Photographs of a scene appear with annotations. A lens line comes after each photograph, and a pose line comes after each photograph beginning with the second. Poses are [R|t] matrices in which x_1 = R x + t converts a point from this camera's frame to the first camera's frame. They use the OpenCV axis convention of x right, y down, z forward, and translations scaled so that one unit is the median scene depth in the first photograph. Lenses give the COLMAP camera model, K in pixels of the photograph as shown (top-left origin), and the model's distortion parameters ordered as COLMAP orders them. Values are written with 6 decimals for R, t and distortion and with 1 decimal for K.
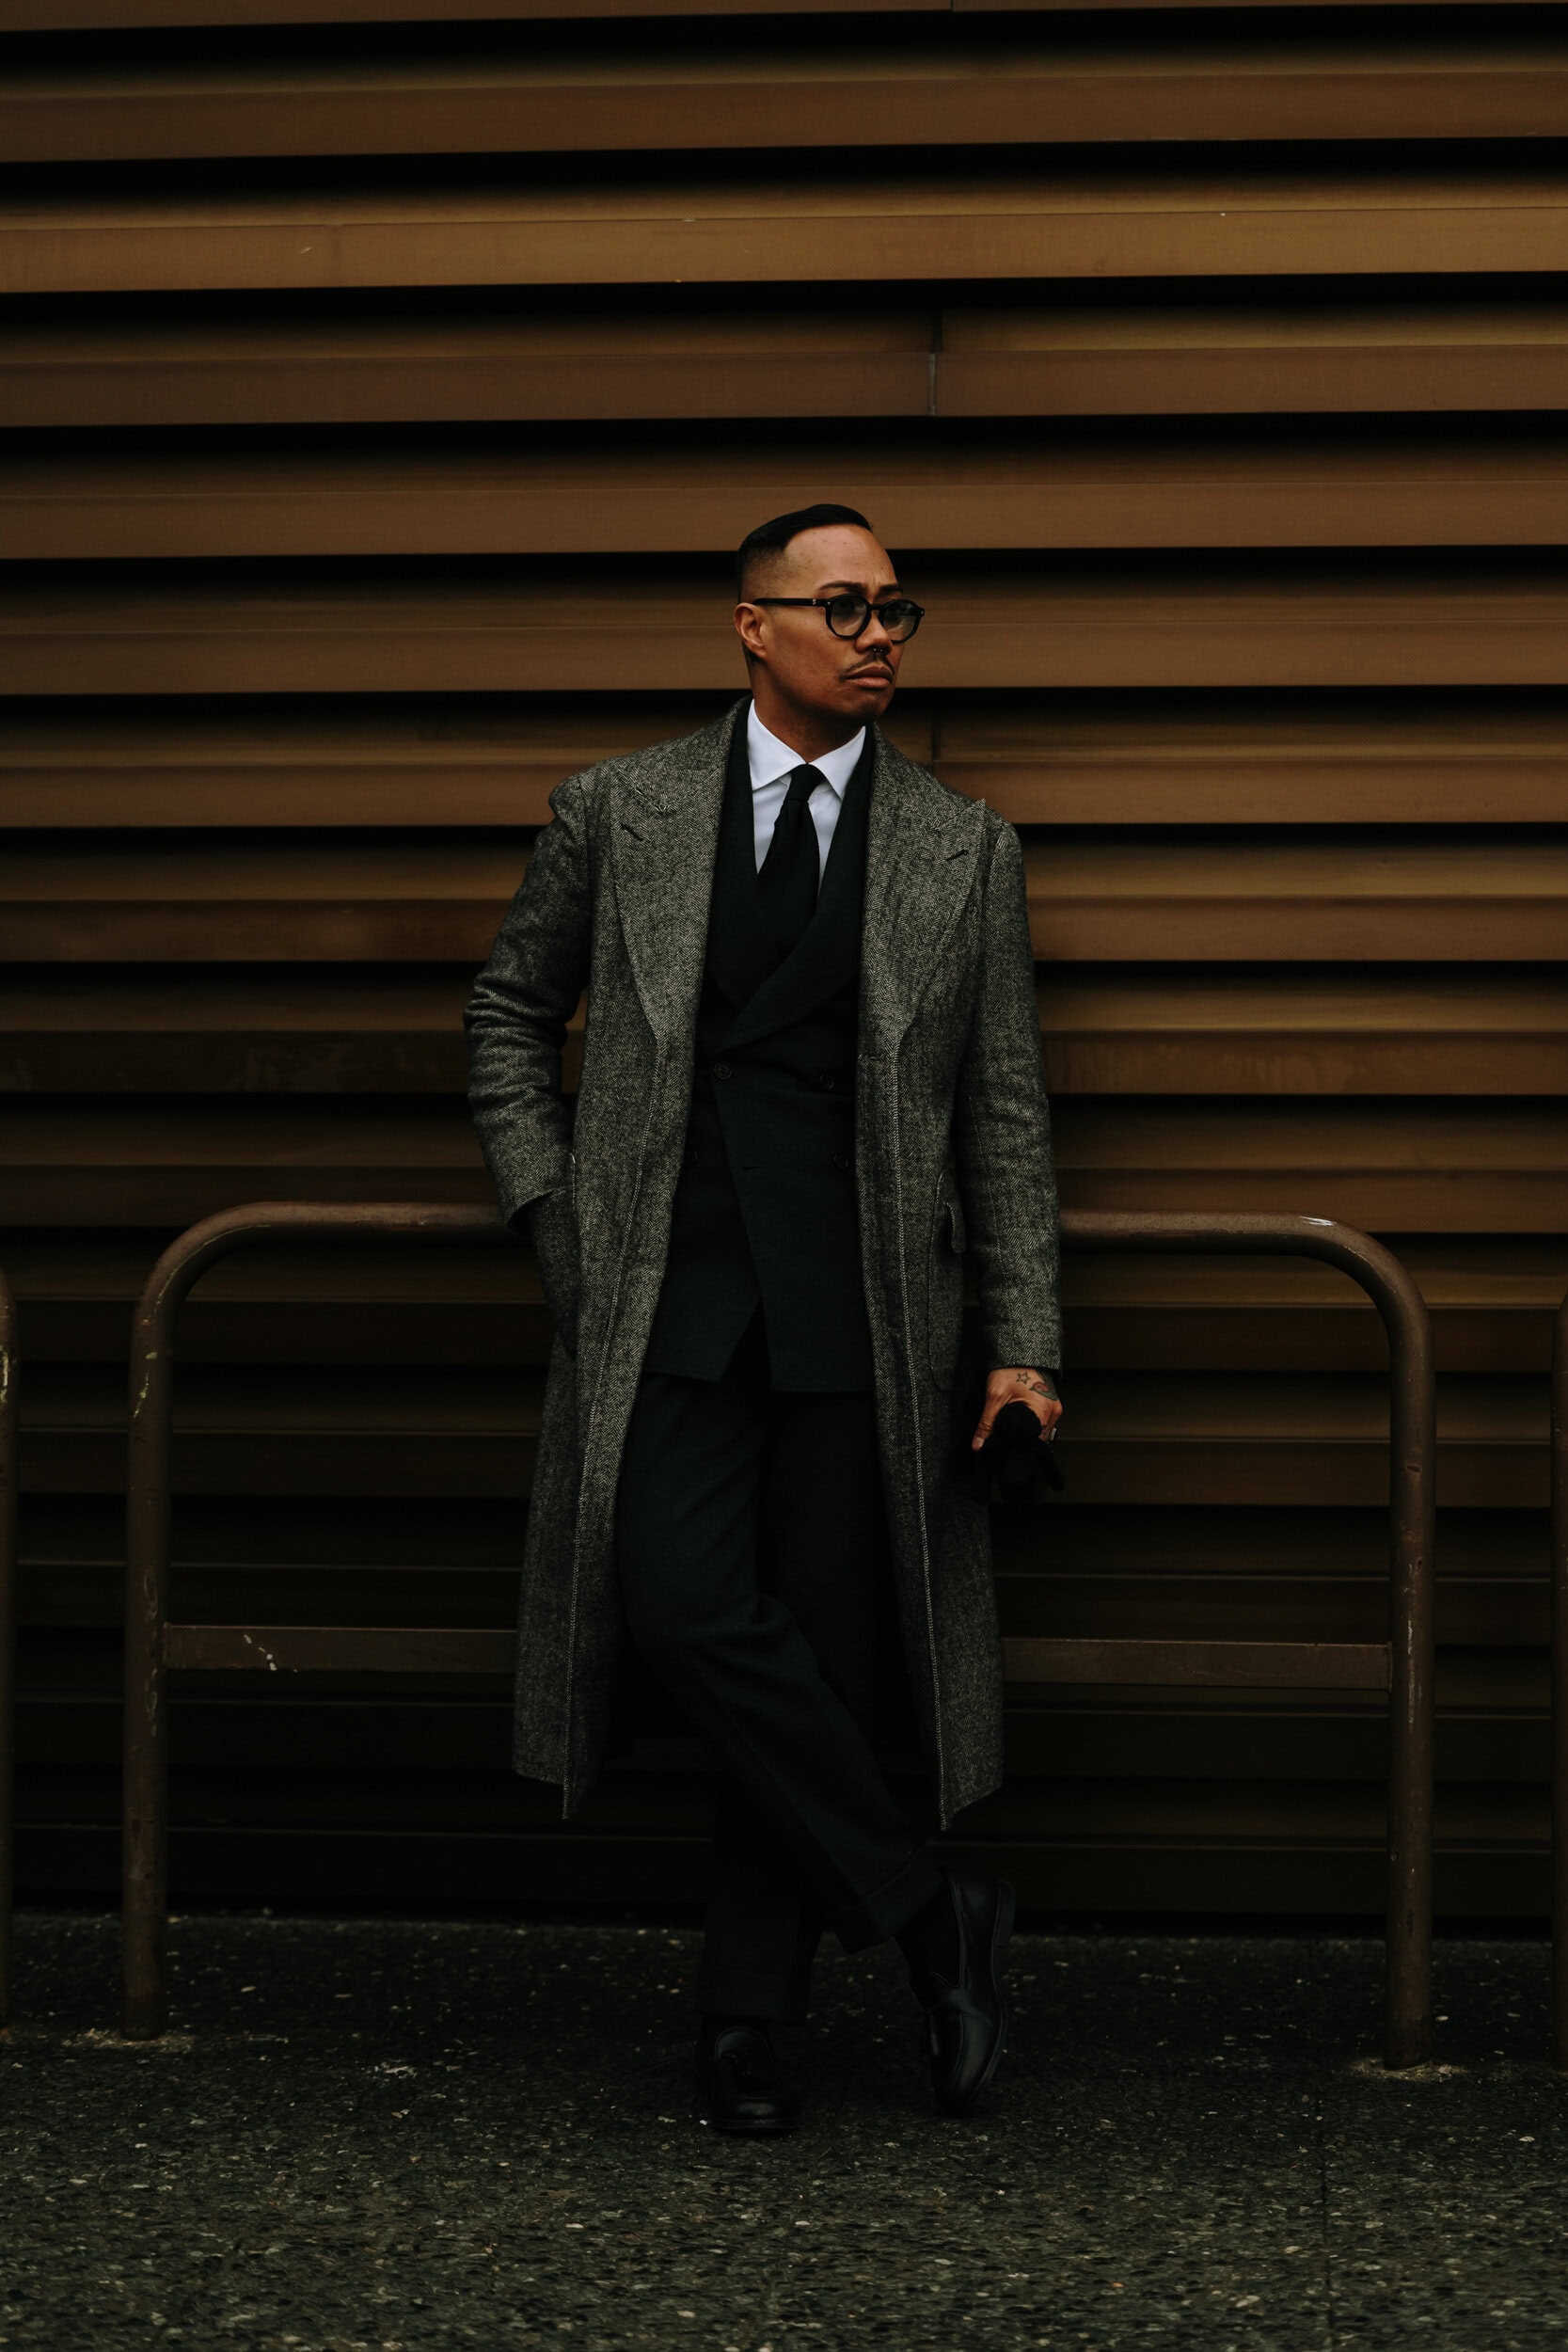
lens RADIAL K [[5057.5, 0, 874.7], [0, 5057.5, 1149.1], [0, 0, 1]] dist [-0.050184, 0.000000]
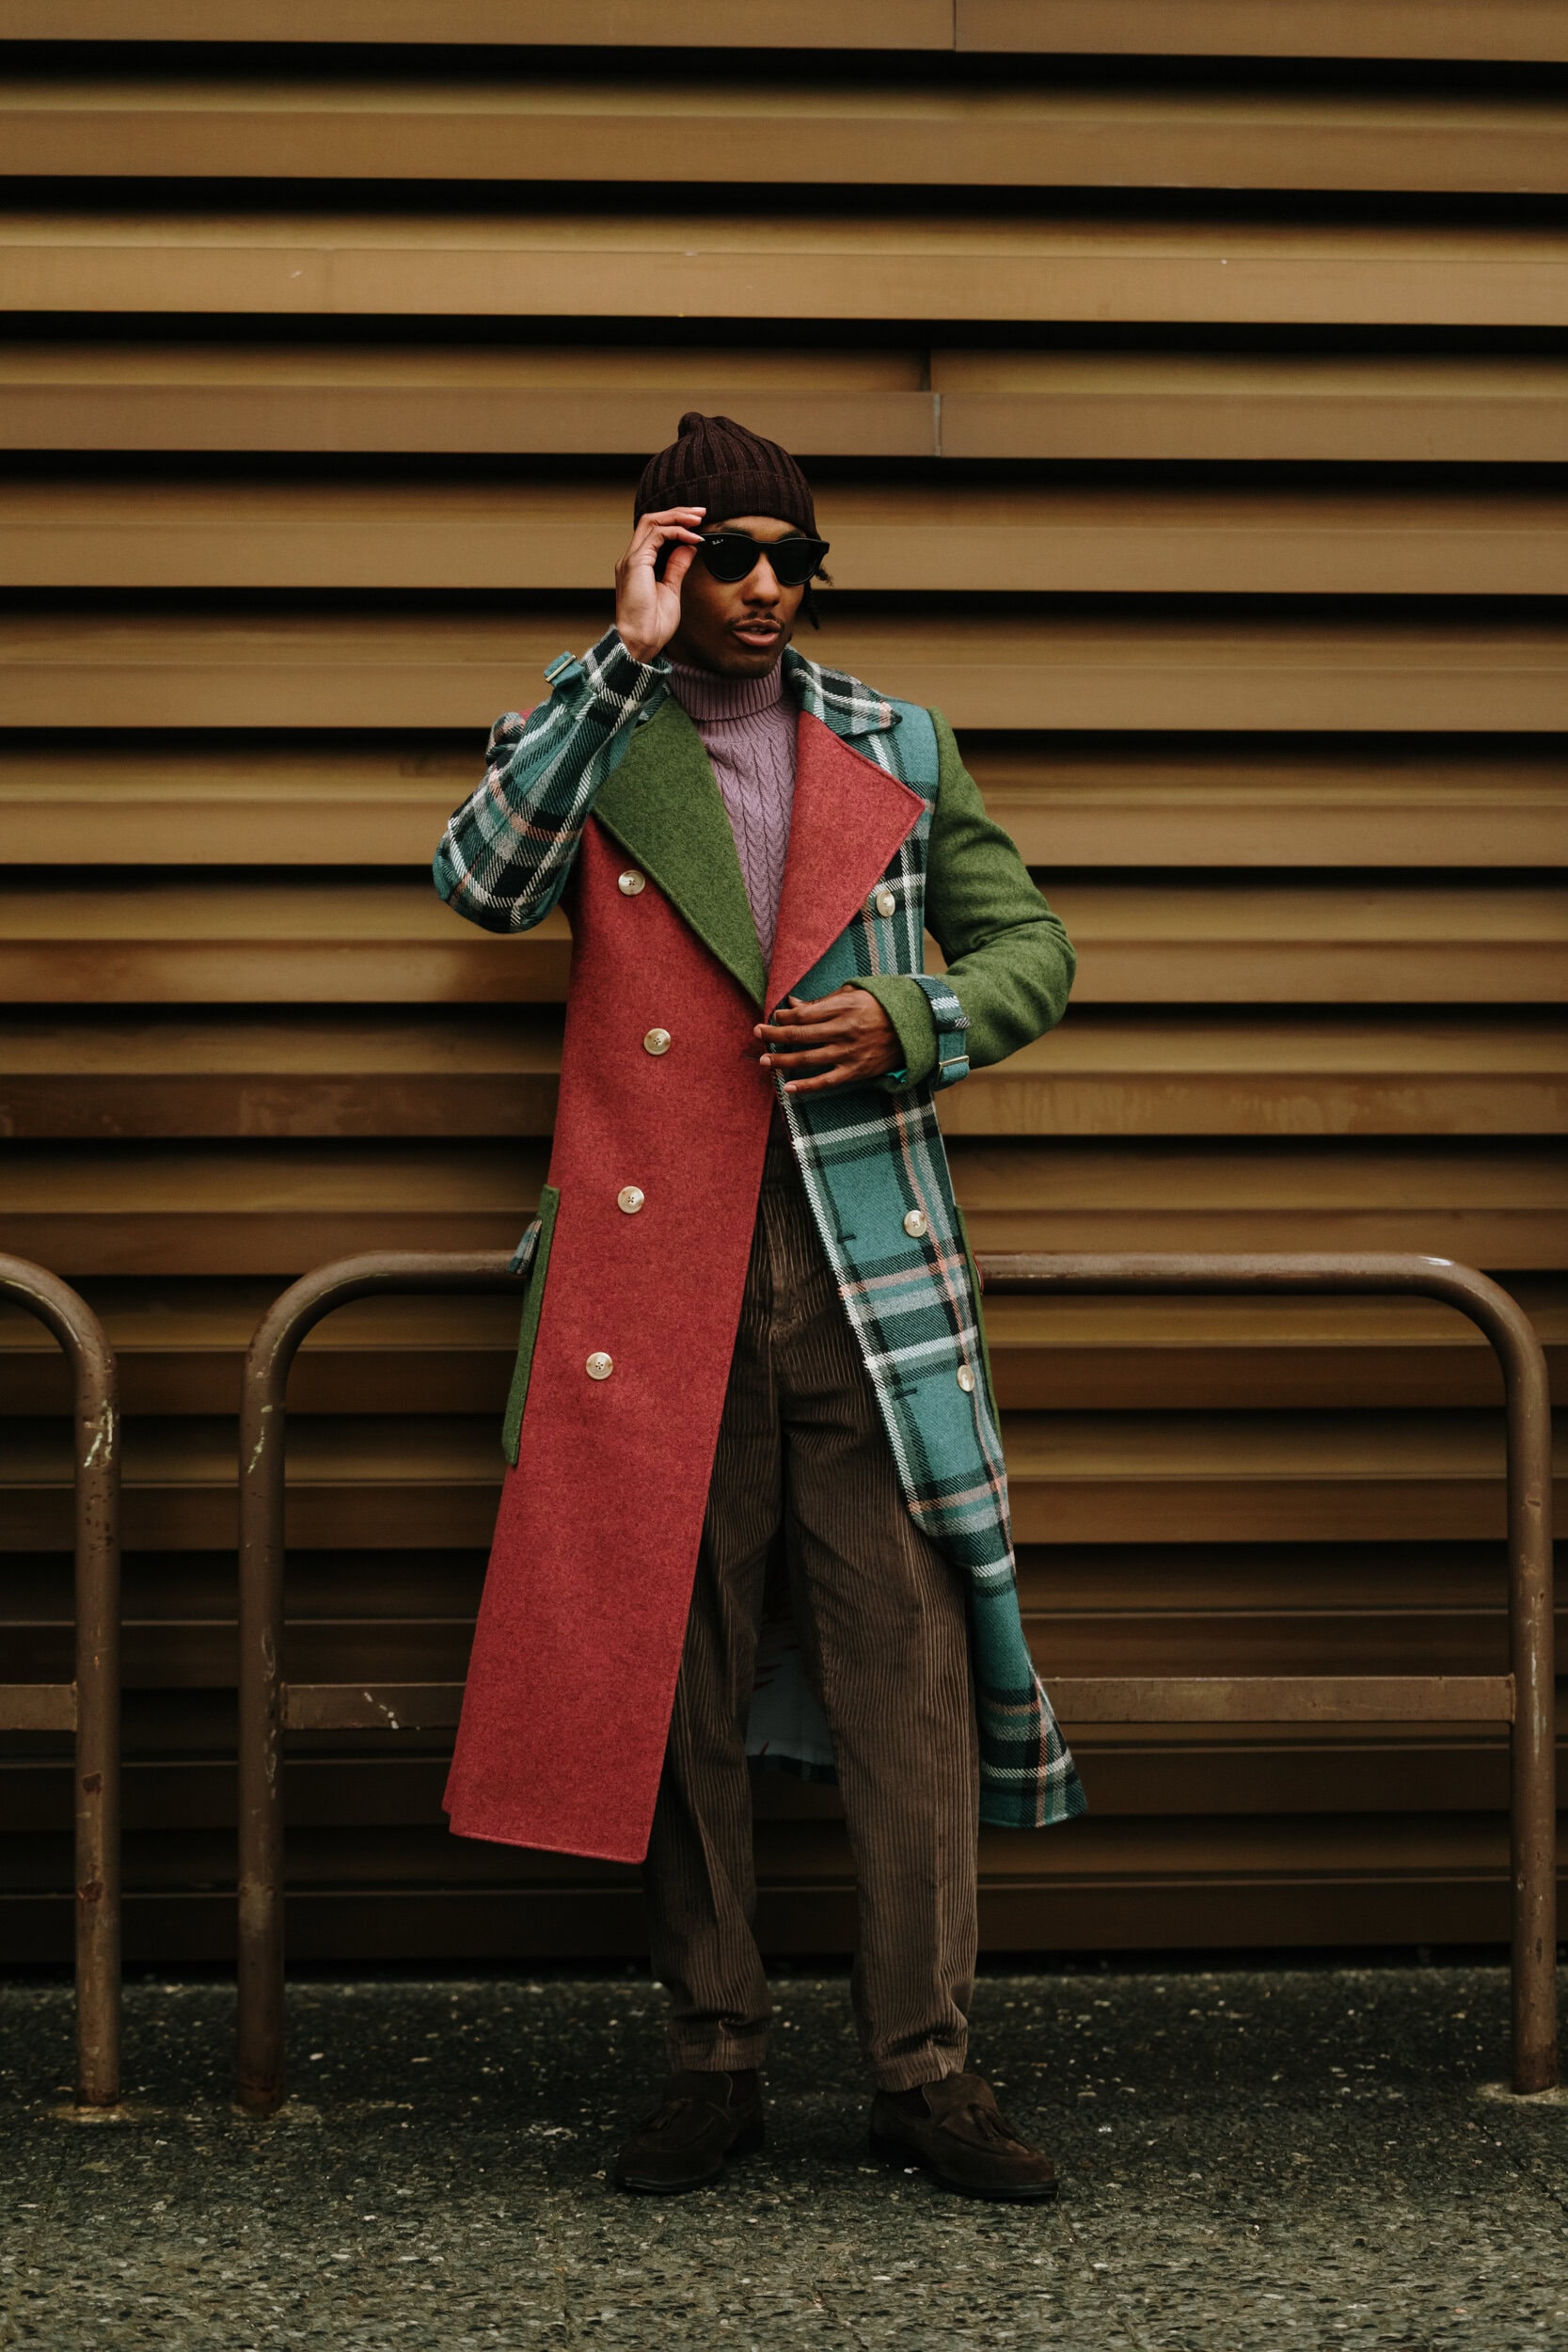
lens RADIAL K [[5067.1, 0, 786.1], [0, 5067.1, 1218.3], [0, 0, 1]] dist [-0.081577, 0.000000]
pose [[0.985781, -0.006825, 0.167895, -0.207396], [0.005959, 0.999966, 0.005665, -0.000565], [-0.167928, -0.004584, 0.985789, 0.022994]]
